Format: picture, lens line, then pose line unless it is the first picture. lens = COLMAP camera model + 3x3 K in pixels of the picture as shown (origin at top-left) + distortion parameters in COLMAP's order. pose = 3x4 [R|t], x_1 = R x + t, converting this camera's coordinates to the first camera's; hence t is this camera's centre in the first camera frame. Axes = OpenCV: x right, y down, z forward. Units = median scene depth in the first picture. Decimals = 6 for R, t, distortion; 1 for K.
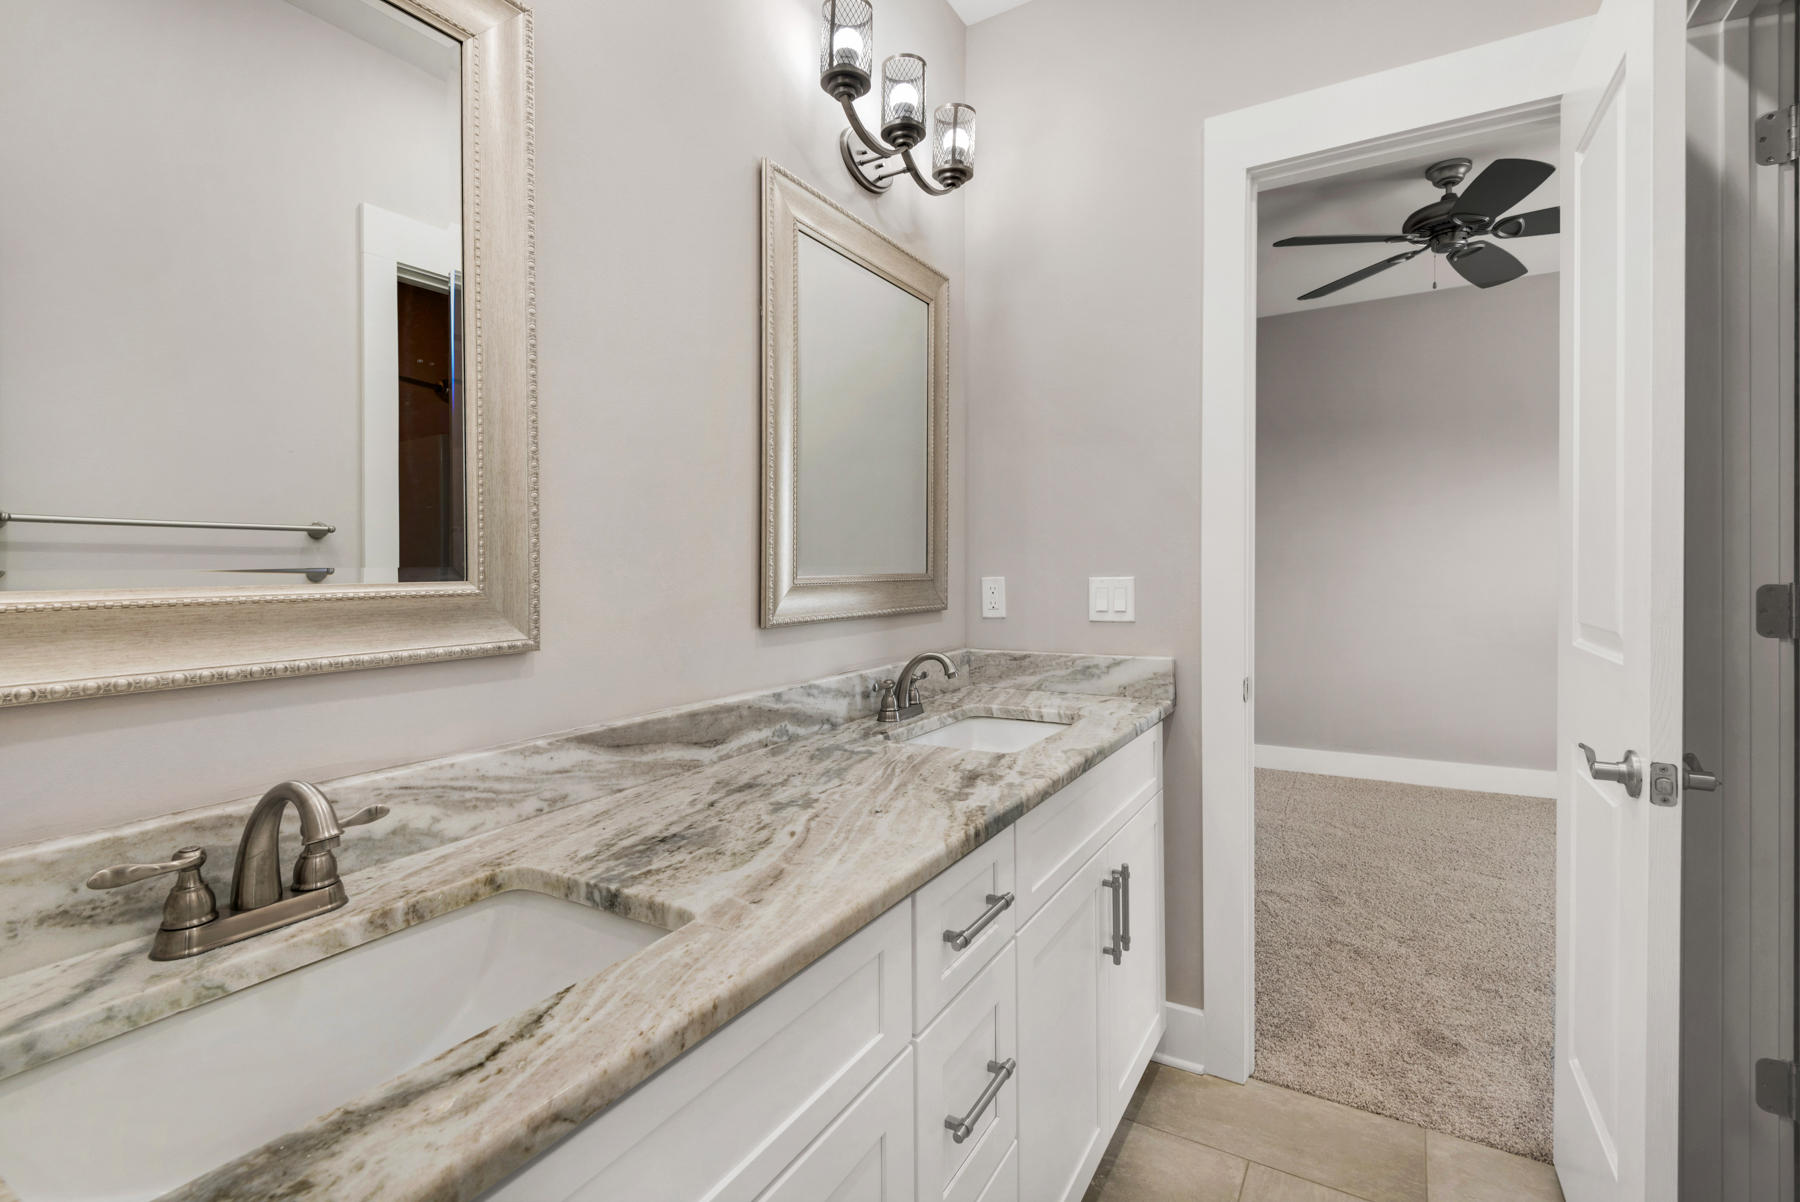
lens RADIAL K [[814.9, 0, 902.6], [0, 814.9, 587.1], [0, 0, 1]] dist [0.002673, -0.002515]
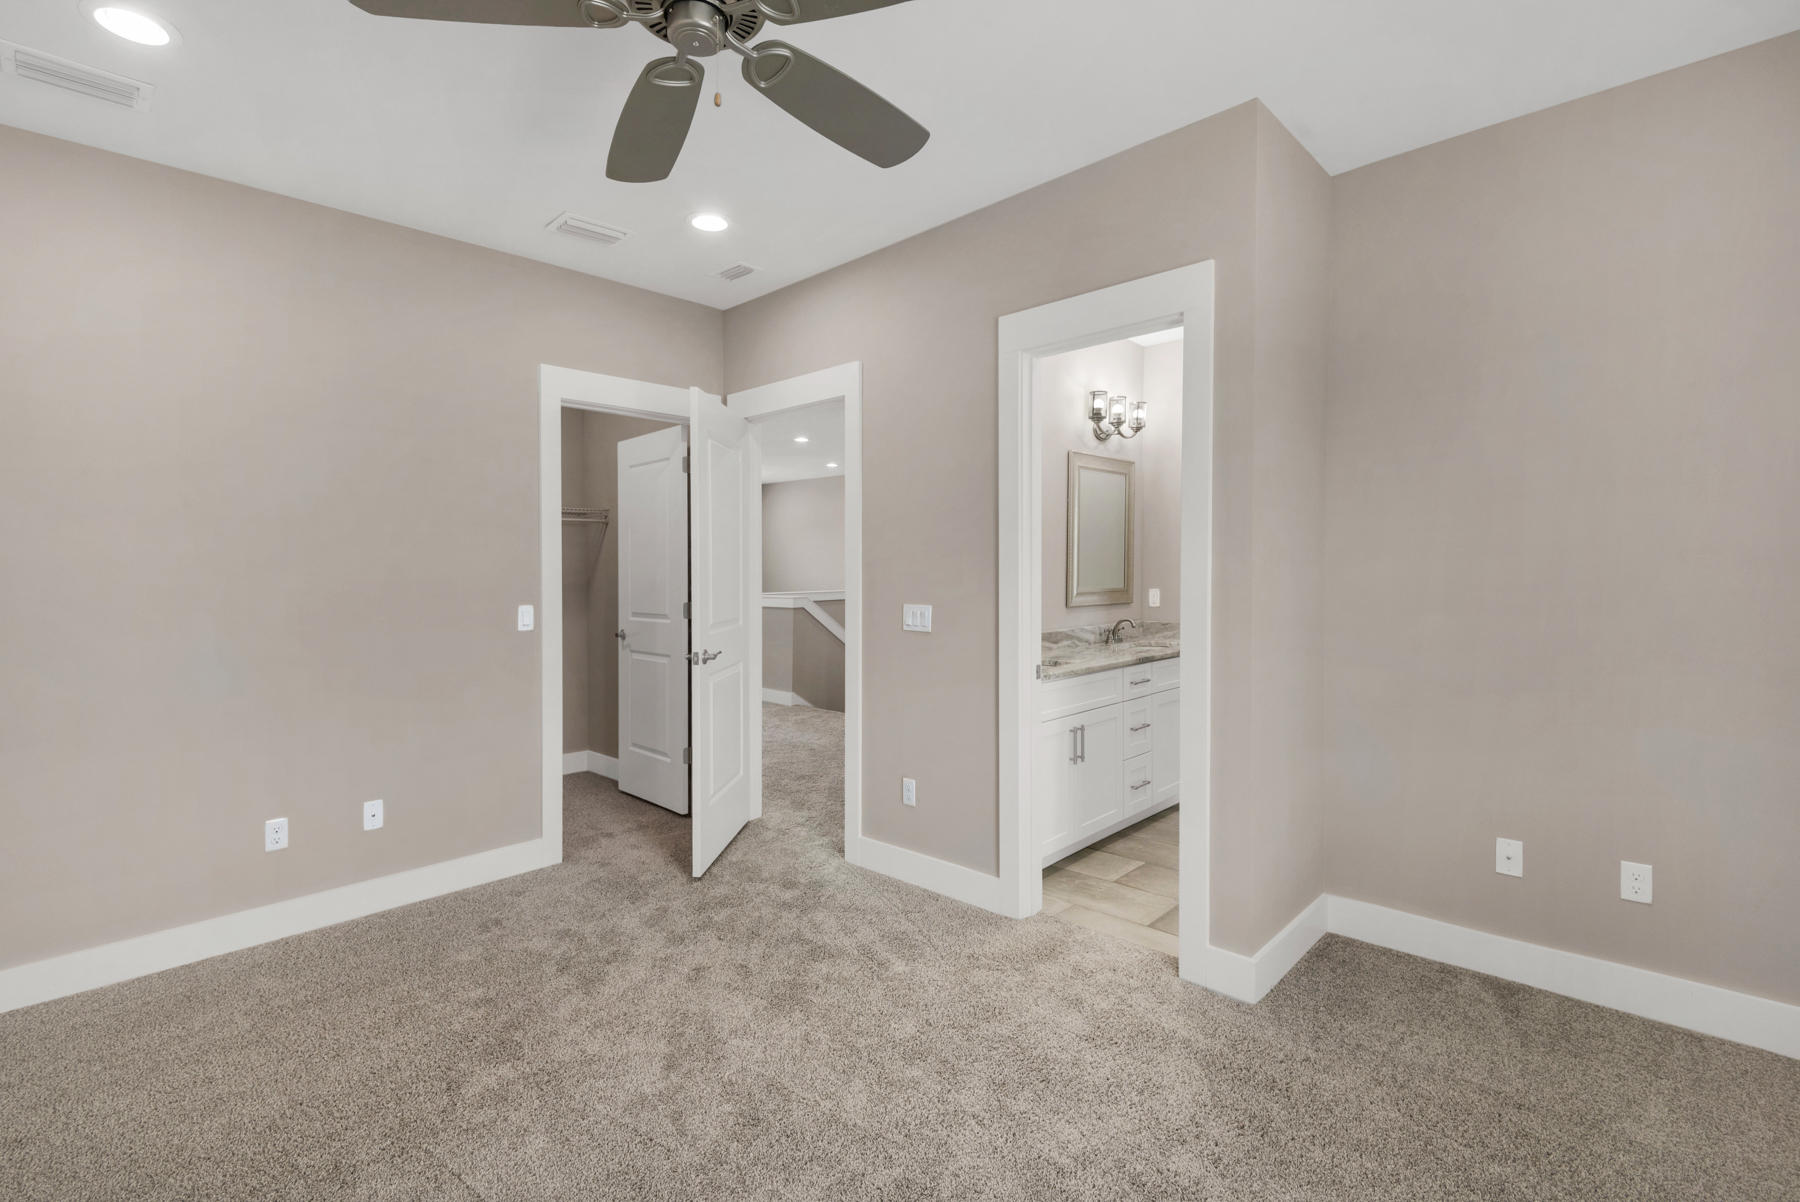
lens RADIAL K [[814.9, 0, 895.7], [0, 814.9, 586.0], [0, 0, 1]] dist [0.002673, -0.002515]
pose [[0.973133, 0.008066, -0.230101, -0.086278], [-0.008107, 0.999967, 0.000768, -0.022001], [0.230100, 0.001118, 0.973166, -1.761966]]
